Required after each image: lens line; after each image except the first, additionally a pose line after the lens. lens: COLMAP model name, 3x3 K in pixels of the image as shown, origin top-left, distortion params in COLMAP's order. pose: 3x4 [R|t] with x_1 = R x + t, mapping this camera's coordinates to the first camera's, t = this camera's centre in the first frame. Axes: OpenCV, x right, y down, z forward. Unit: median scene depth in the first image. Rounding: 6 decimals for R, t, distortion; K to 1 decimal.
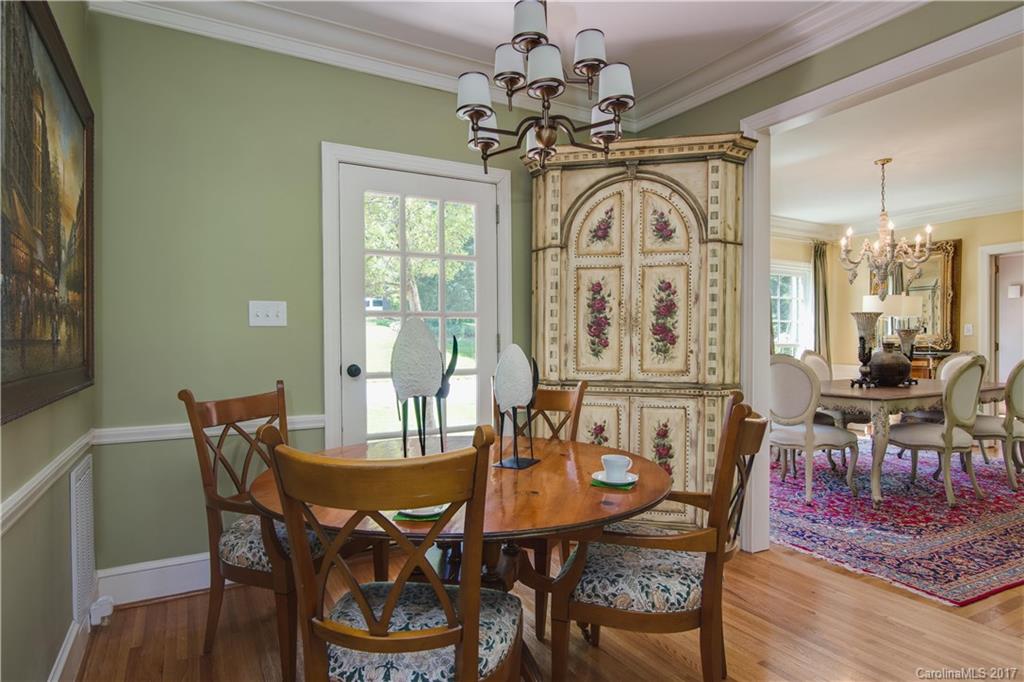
lens RADIAL K [[588.3, 0, 511.9], [0, 588.3, 346.6], [0, 0, 1]] dist [0.001021, 0.000229]
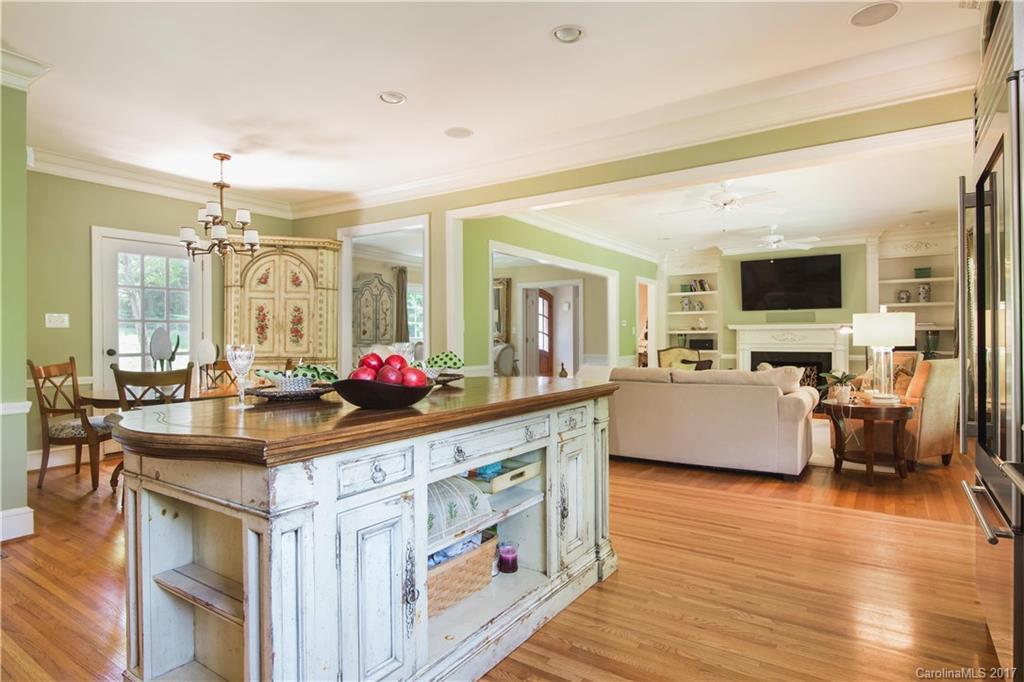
lens RADIAL K [[567.4, 0, 537.5], [0, 567.4, 343.4], [0, 0, 1]] dist [-0.038960, -0.000978]
pose [[0.880059, -0.001432, 0.474862, 0.069909], [-0.002699, 0.999964, 0.008018, -0.004322], [-0.474857, -0.008338, 0.880024, -1.072192]]
